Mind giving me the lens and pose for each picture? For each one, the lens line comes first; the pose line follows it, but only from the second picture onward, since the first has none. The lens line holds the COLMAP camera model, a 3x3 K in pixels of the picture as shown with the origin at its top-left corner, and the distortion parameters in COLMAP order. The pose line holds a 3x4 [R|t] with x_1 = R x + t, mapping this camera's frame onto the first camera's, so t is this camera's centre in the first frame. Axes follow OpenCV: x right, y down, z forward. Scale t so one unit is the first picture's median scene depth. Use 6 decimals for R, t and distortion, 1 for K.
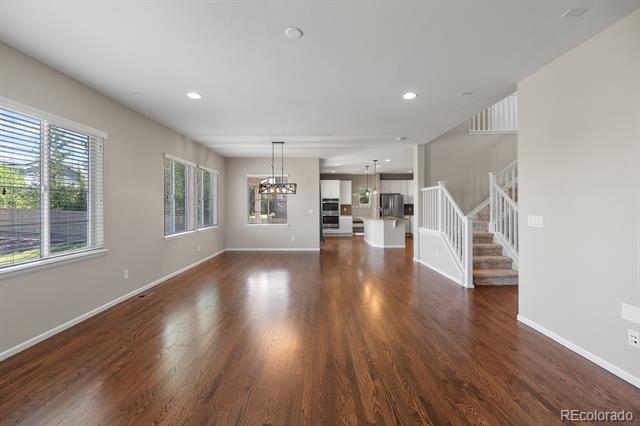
lens RADIAL K [[281.5, 0, 320.7], [0, 281.5, 206.9], [0, 0, 1]] dist [-0.006033, 0.001509]
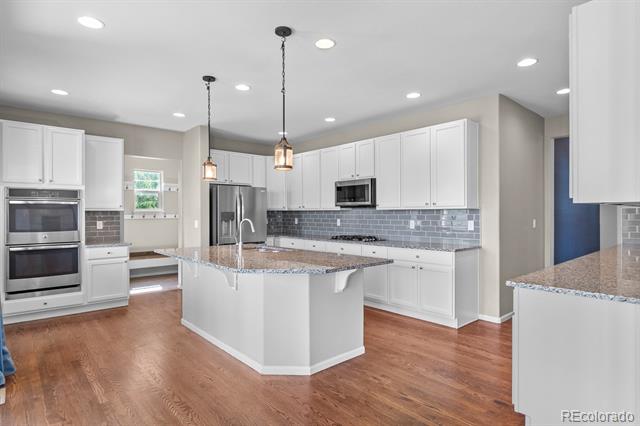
lens RADIAL K [[364.2, 0, 316.2], [0, 364.2, 213.4], [0, 0, 1]] dist [0.036854, 0.001503]
pose [[0.768729, 0.001887, 0.639572, 0.009920], [0.002380, 0.999980, -0.005810, -0.004144], [-0.639570, 0.005989, 0.768709, 0.990258]]
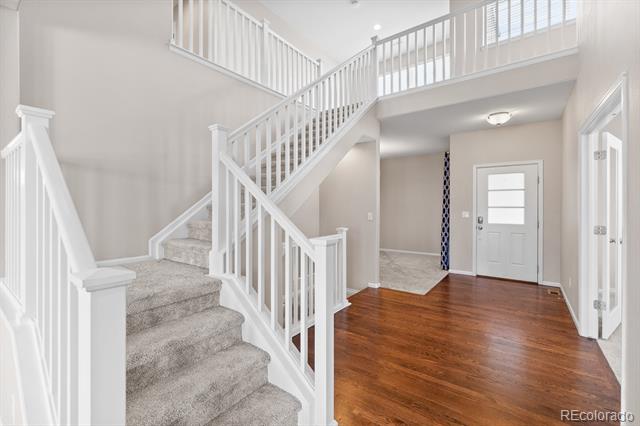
lens RADIAL K [[281.5, 0, 310.6], [0, 281.5, 207.3], [0, 0, 1]] dist [-0.006033, 0.001509]
pose [[0.633323, -0.001283, 0.773886, 0.329033], [0.000244, 0.999999, 0.001459, -0.006333], [-0.773887, -0.000735, 0.633323, 0.550829]]
